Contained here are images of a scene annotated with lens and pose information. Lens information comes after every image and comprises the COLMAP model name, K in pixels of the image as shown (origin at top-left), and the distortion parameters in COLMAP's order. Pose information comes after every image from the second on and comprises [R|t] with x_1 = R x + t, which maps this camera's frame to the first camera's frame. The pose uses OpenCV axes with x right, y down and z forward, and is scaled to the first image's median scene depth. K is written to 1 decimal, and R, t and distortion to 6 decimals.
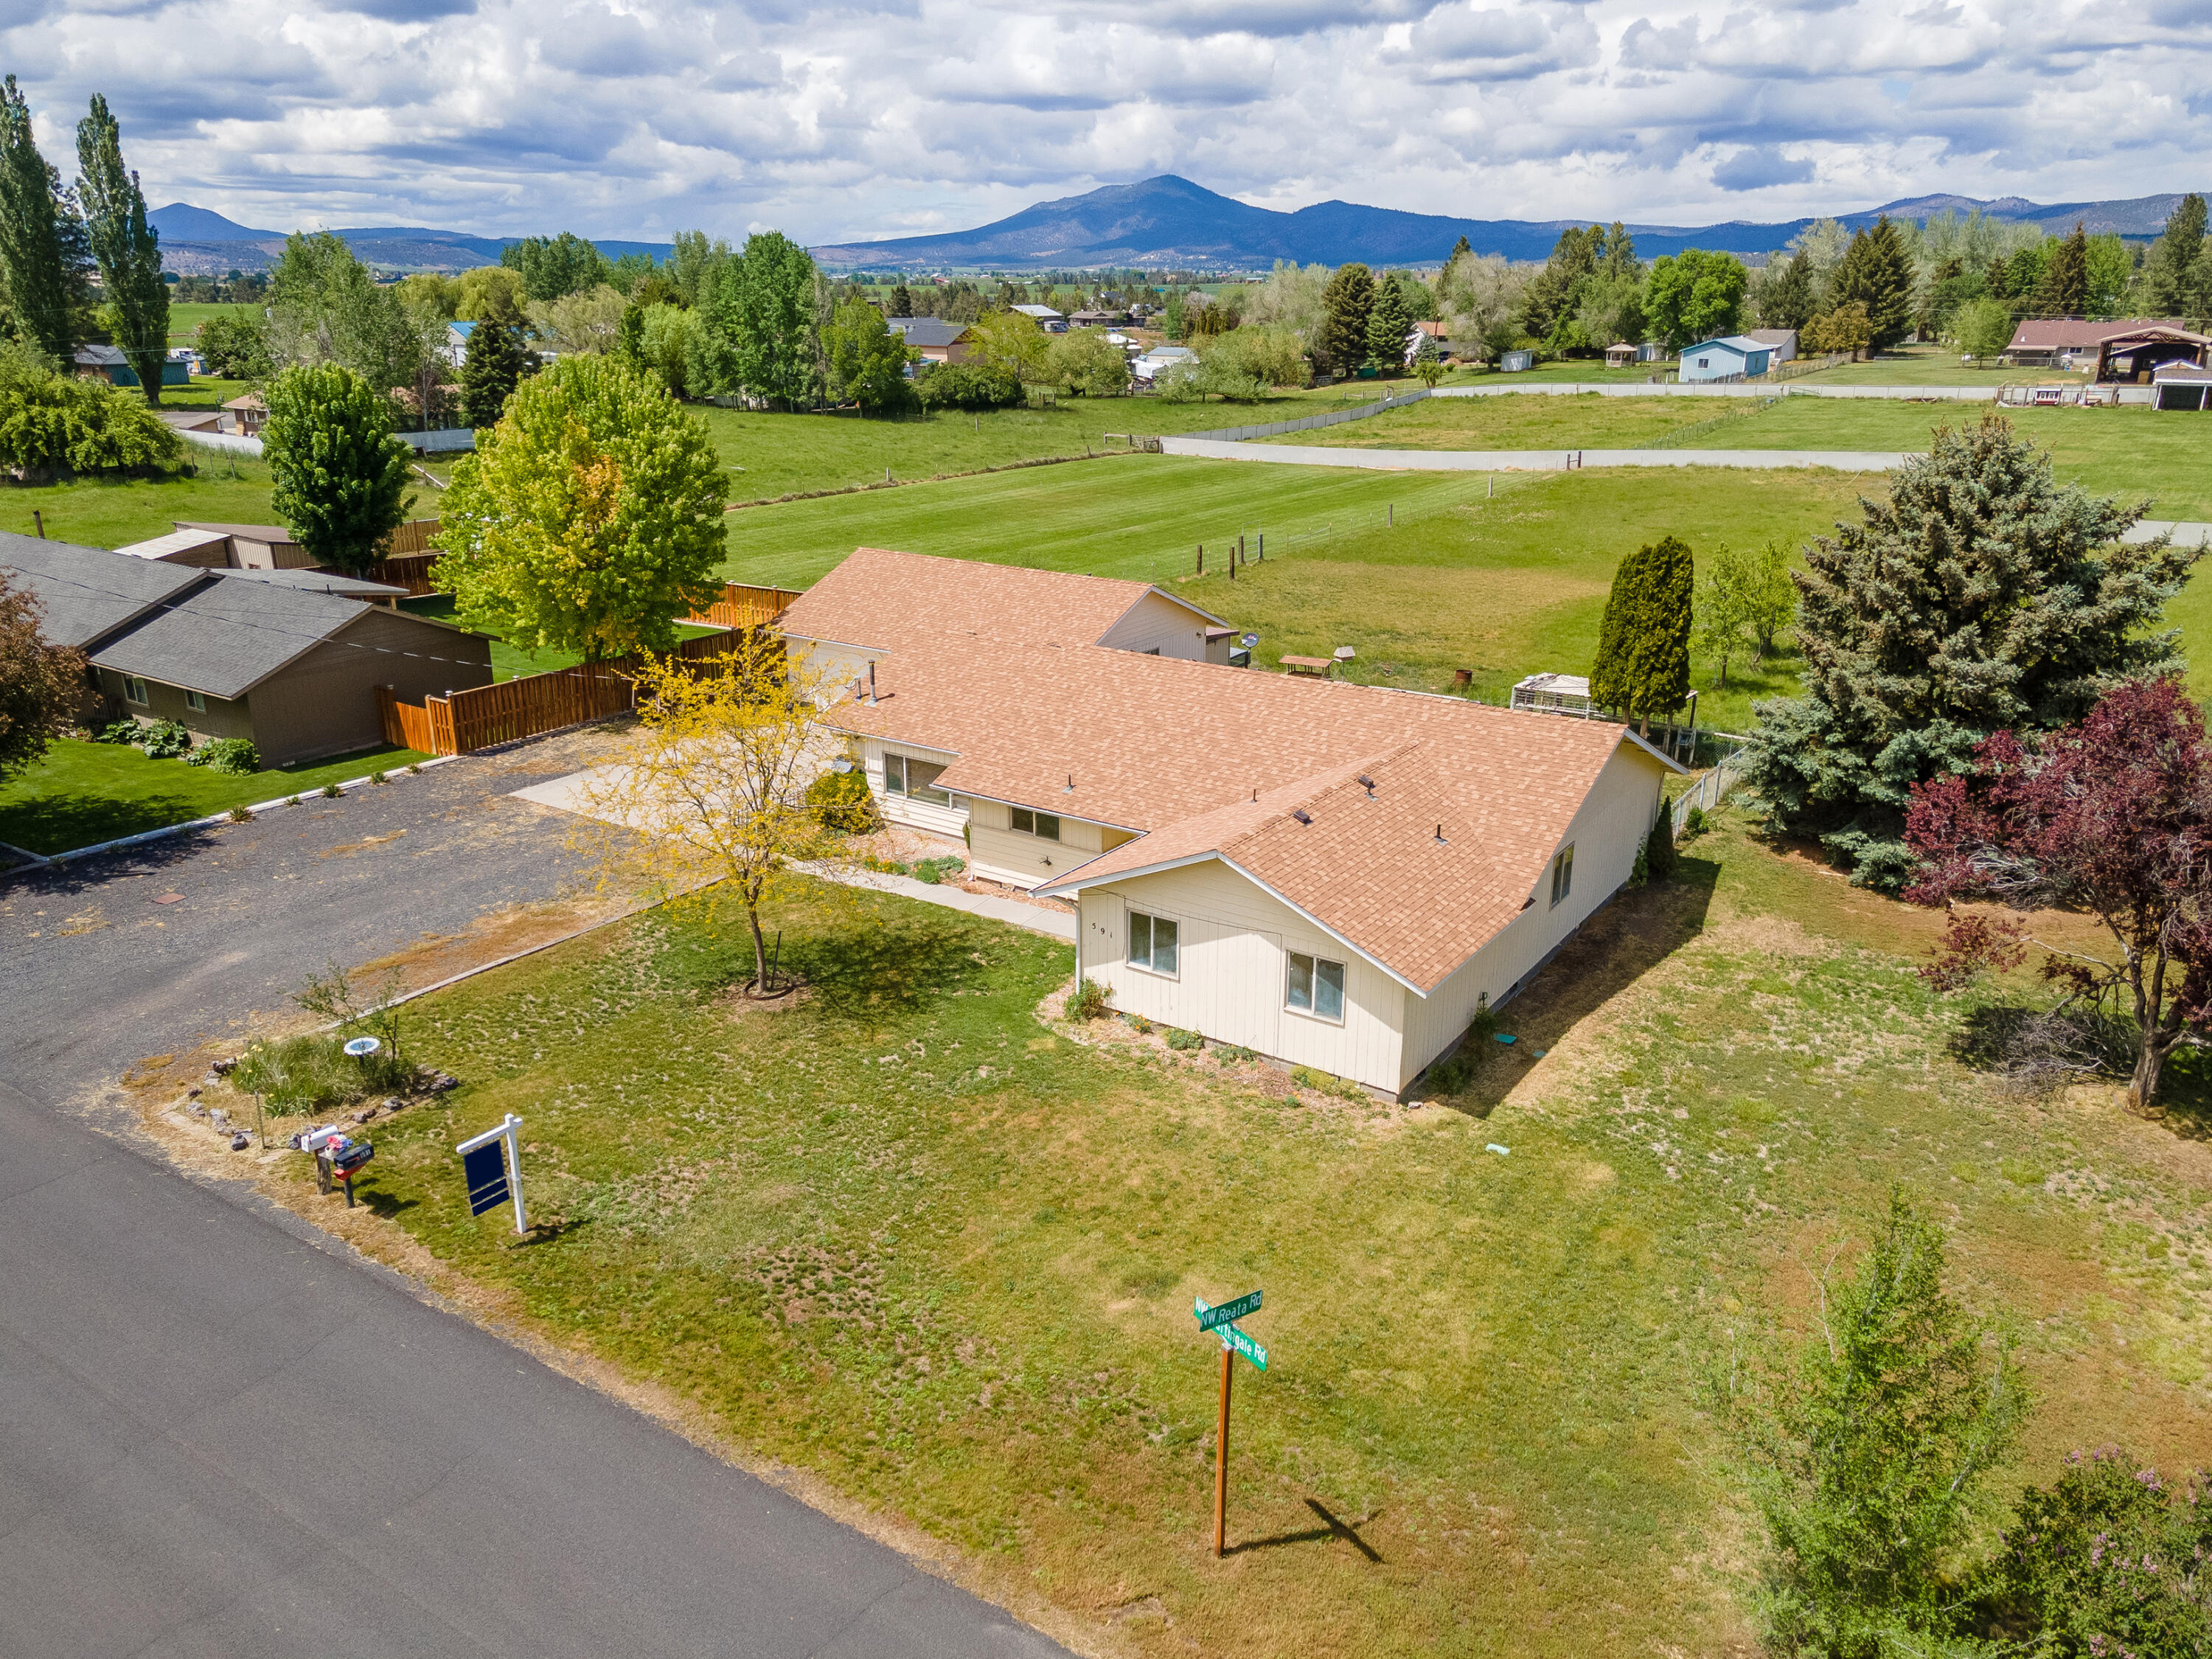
lens RADIAL K [[1622.1, 0, 1115.9], [0, 1622.1, 812.8], [0, 0, 1]] dist [0.011804, 0.055993]
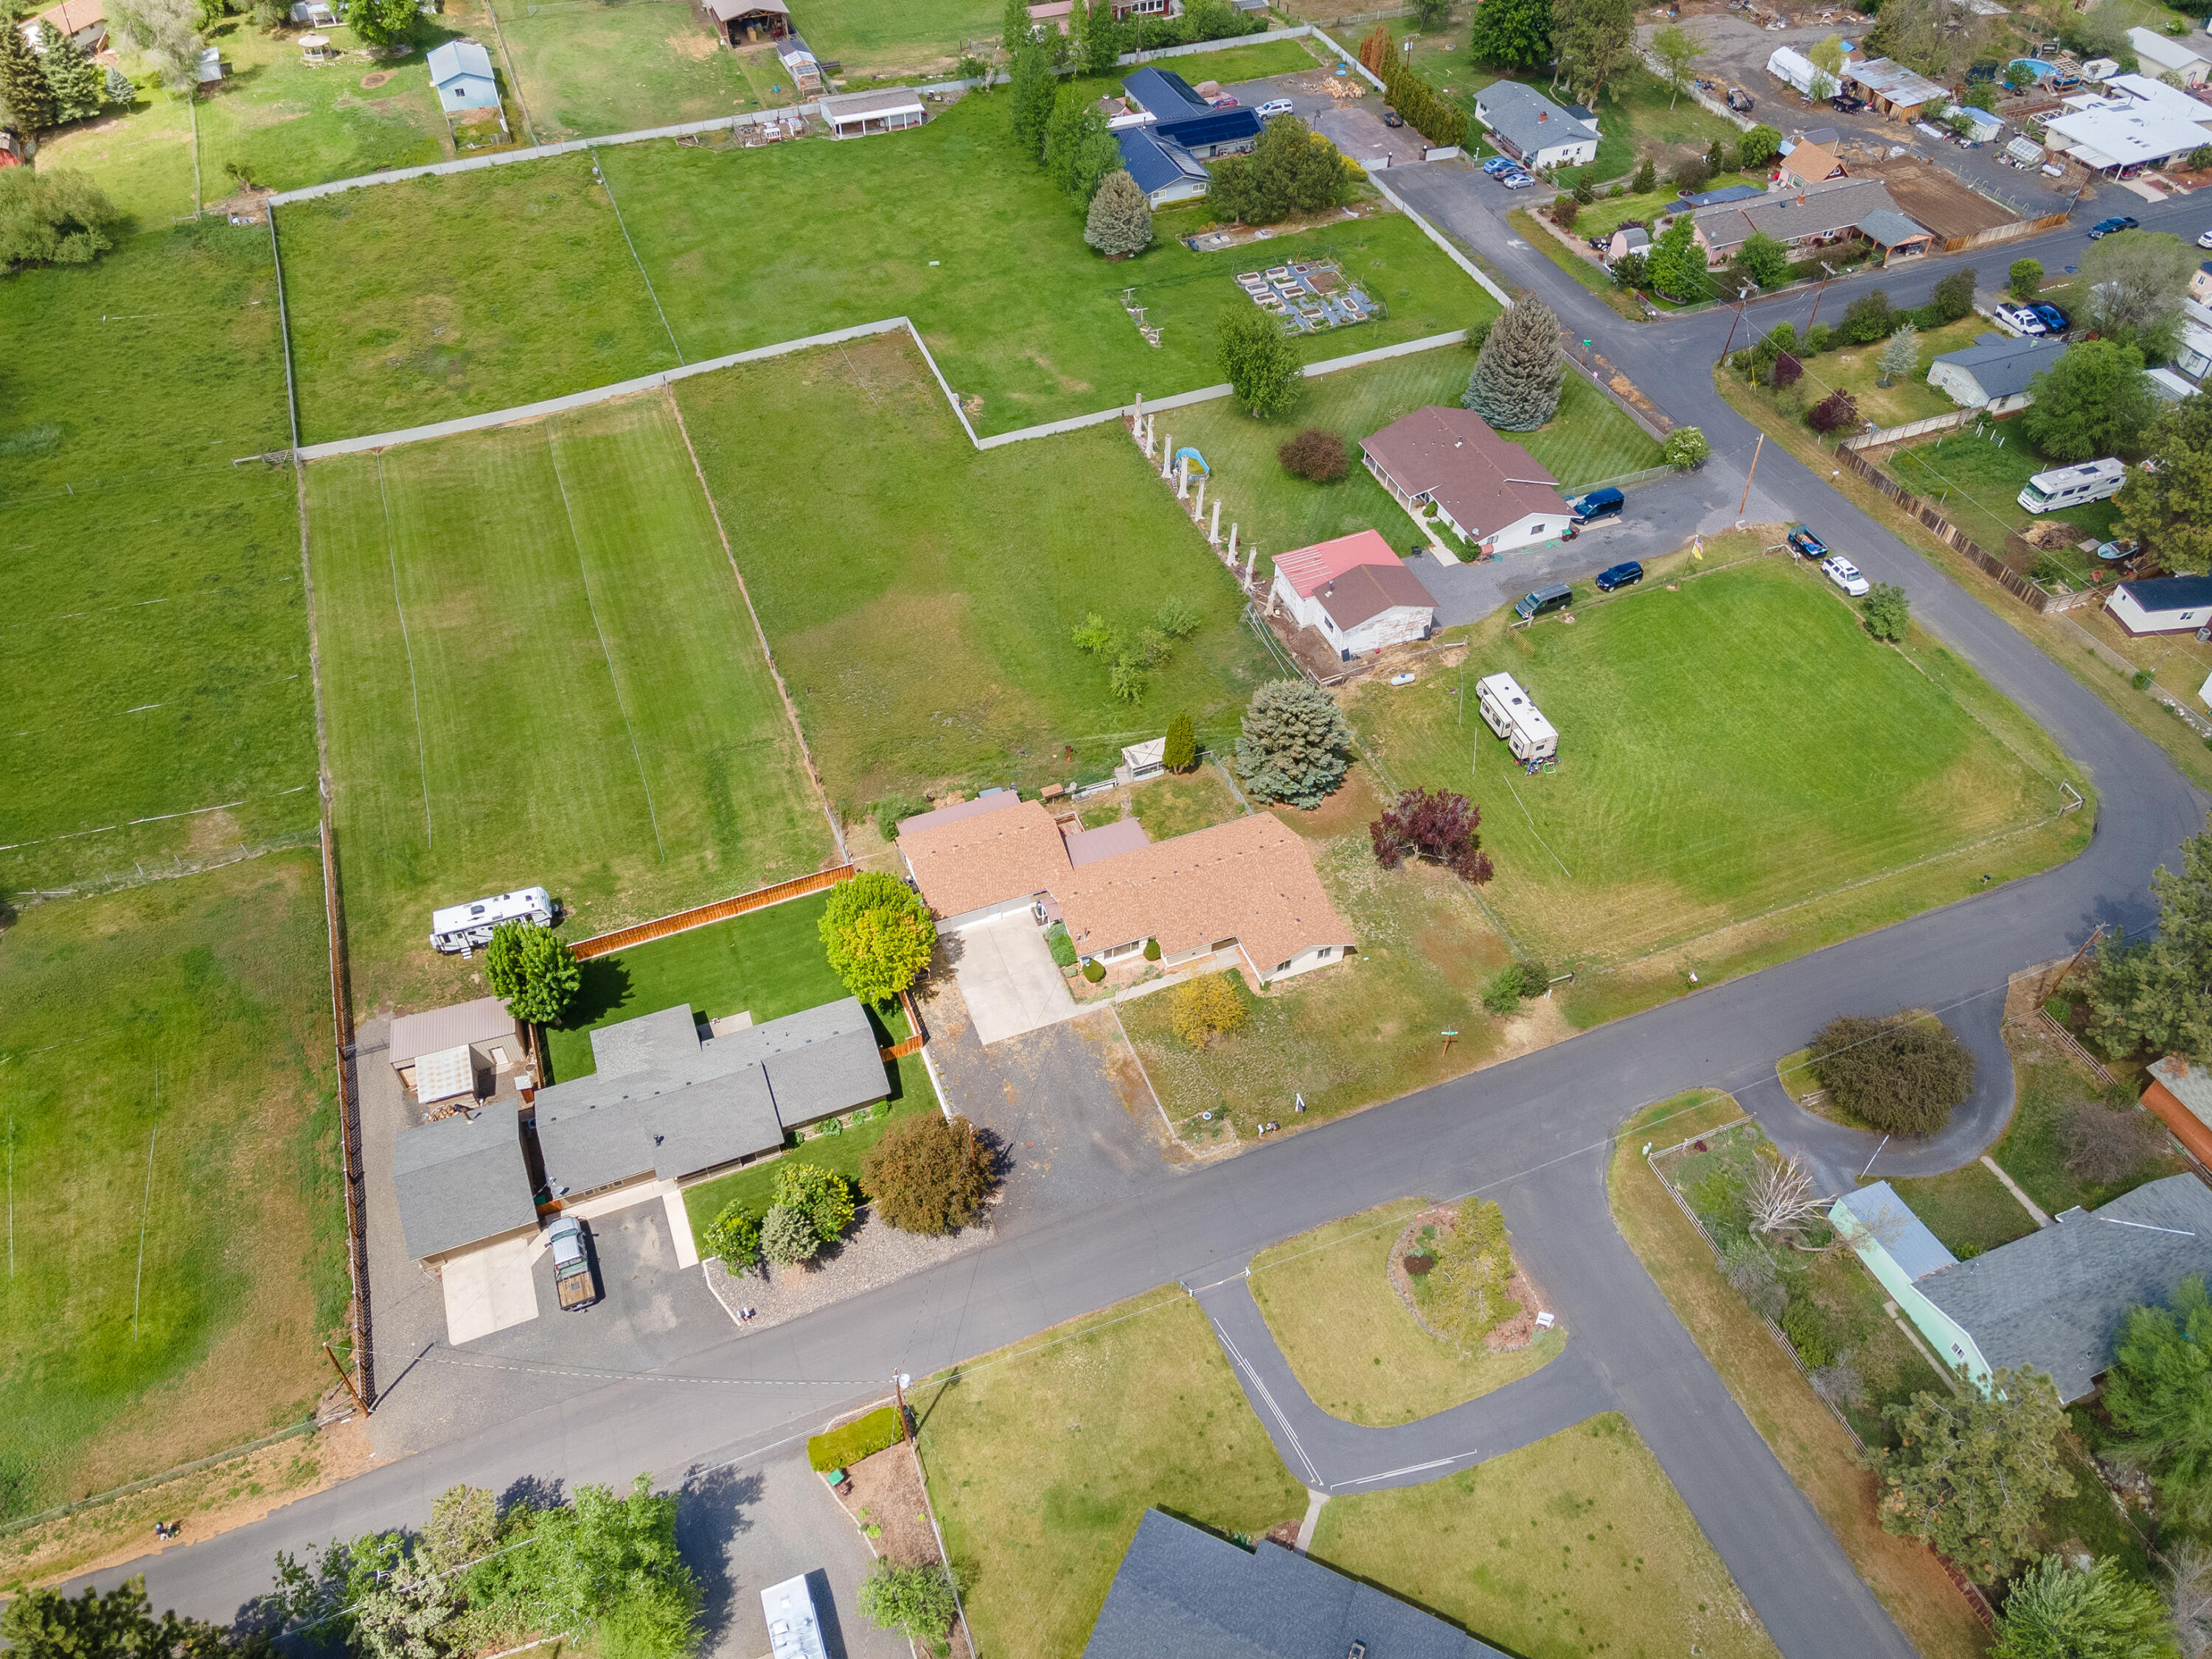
lens RADIAL K [[1616.3, 0, 1112.0], [0, 1616.3, 818.9], [0, 0, 1]] dist [0.025607, 0.030776]
pose [[0.561288, -0.593660, 0.576649, -1.840498], [0.255033, 0.786916, 0.561891, -2.044718], [-0.787347, -0.168318, 0.593089, -0.787258]]
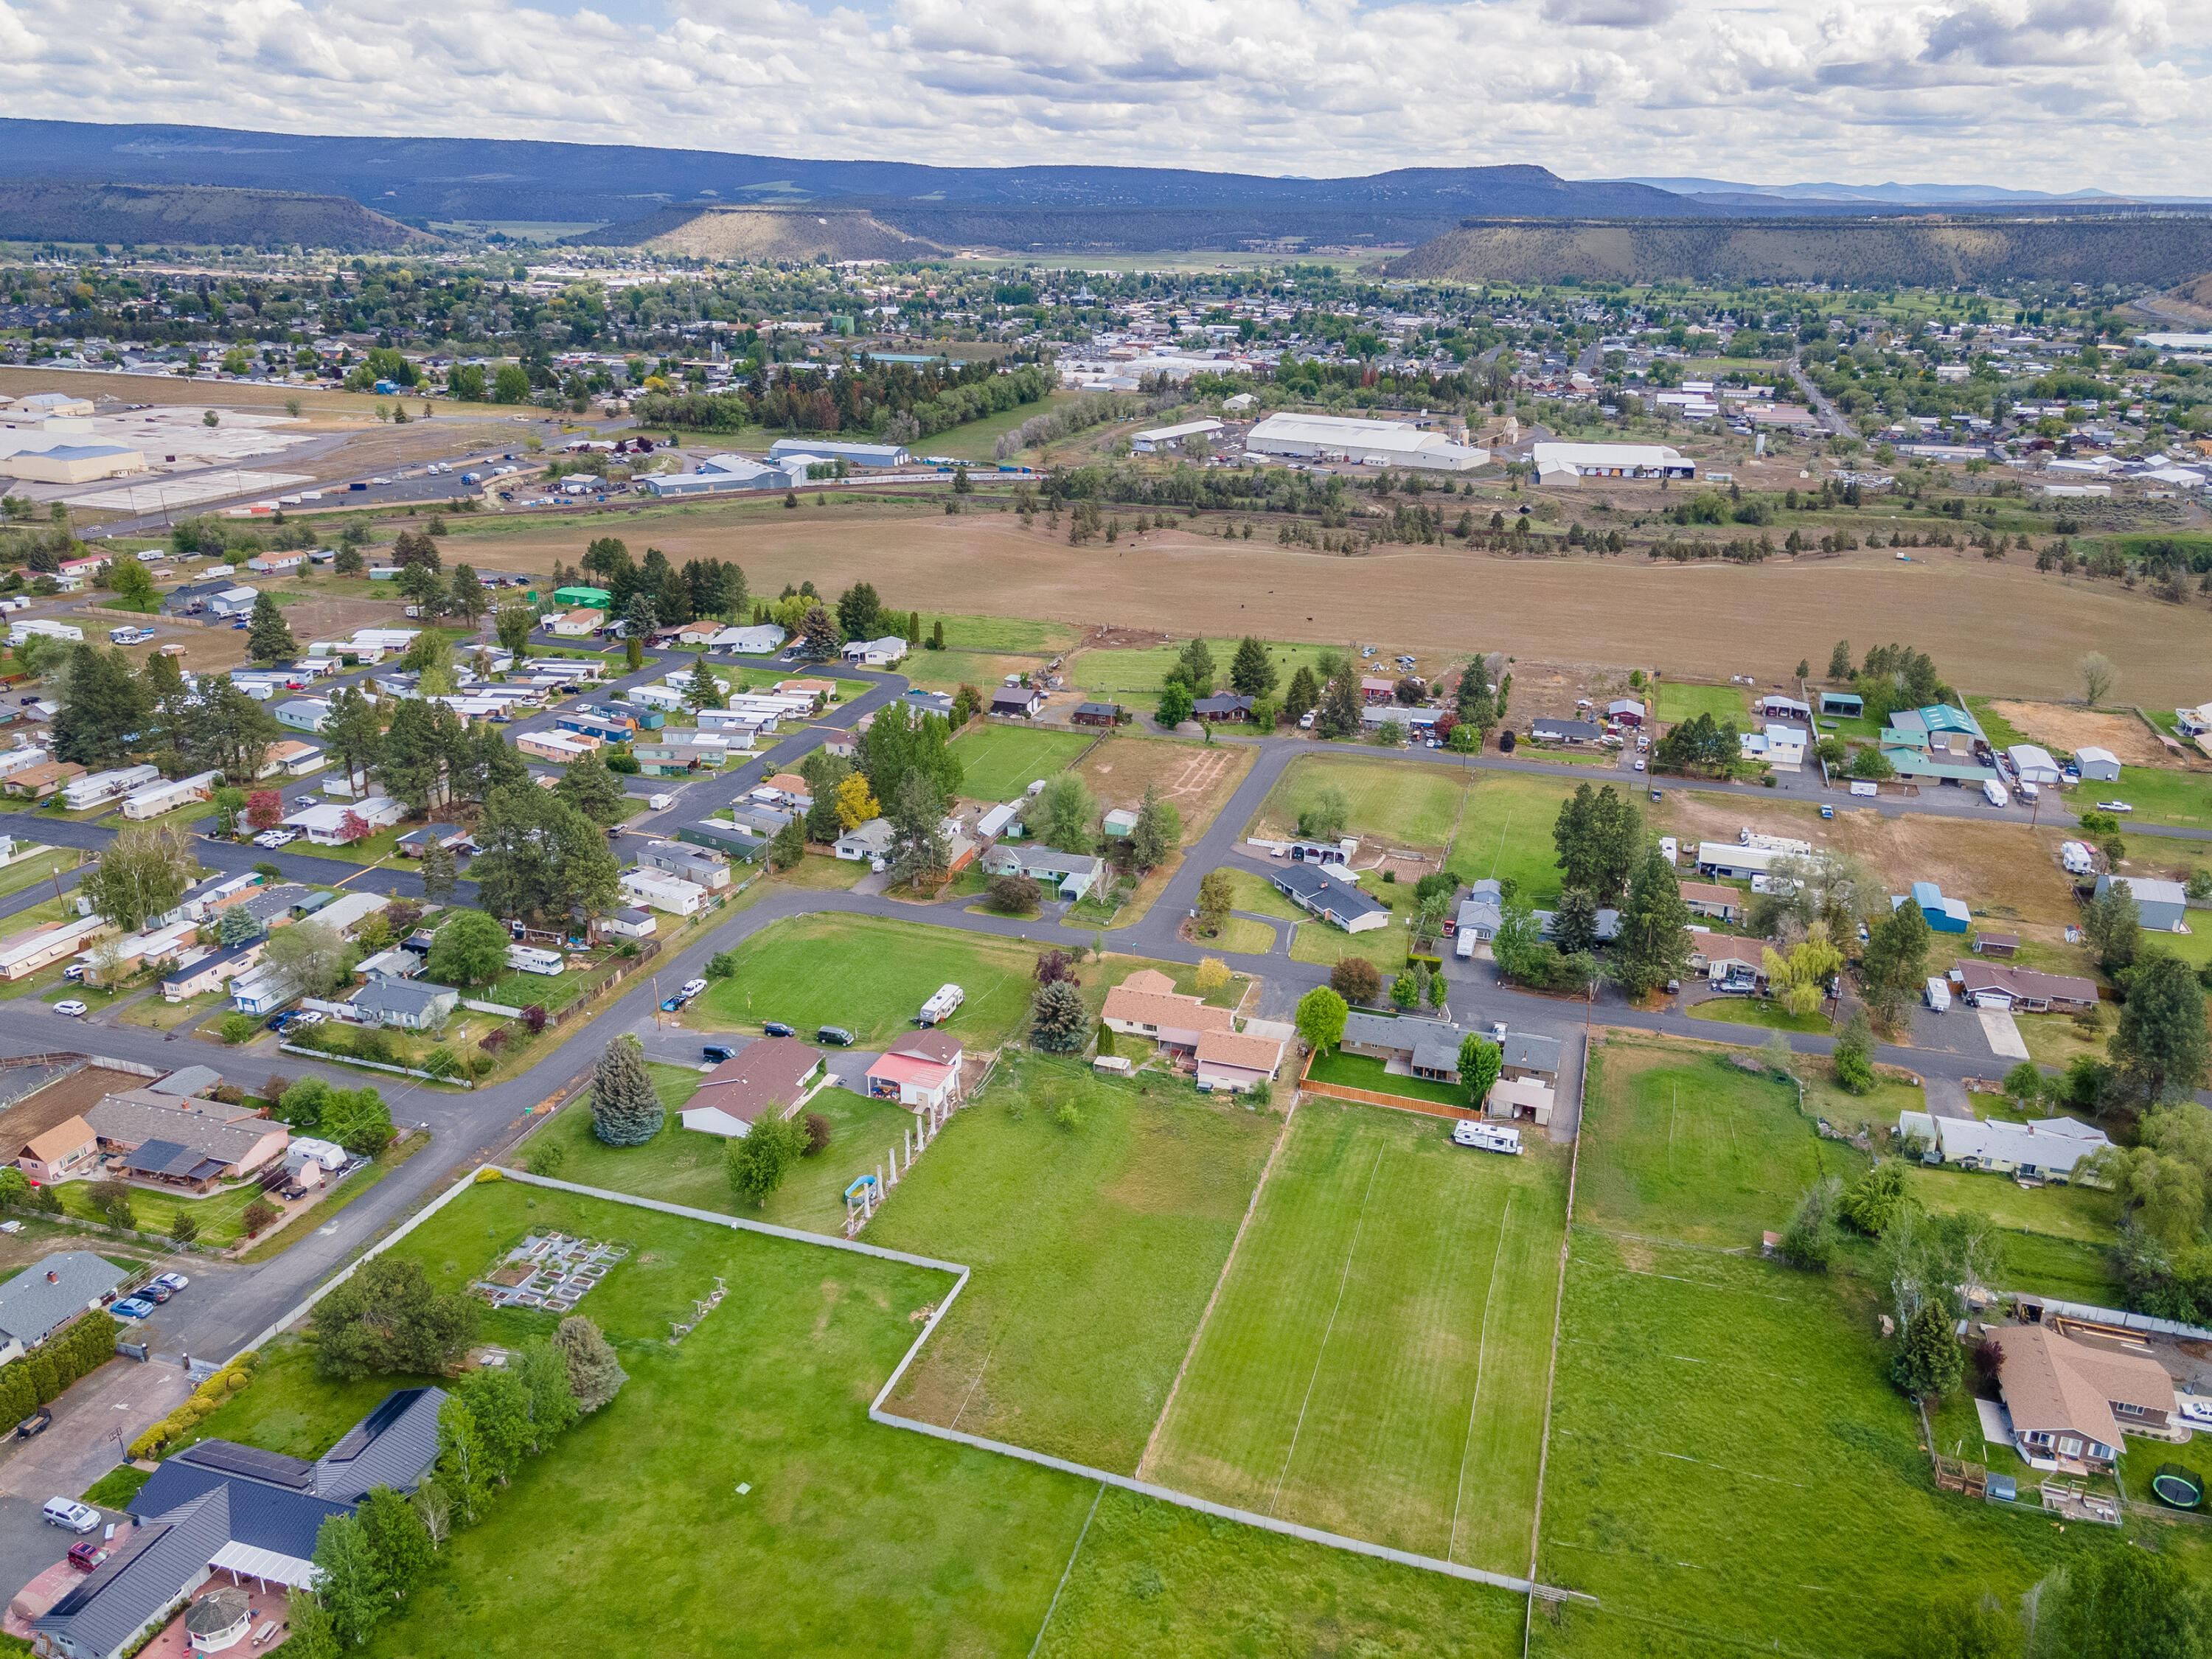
lens RADIAL K [[1618.1, 0, 1116.0], [0, 1618.1, 832.8], [0, 0, 1]] dist [0.037023, 0.004894]
pose [[-0.958743, 0.093319, -0.268519, 1.952052], [-0.096452, 0.781763, 0.616071, -4.682376], [0.267409, 0.616553, -0.740509, 5.409181]]
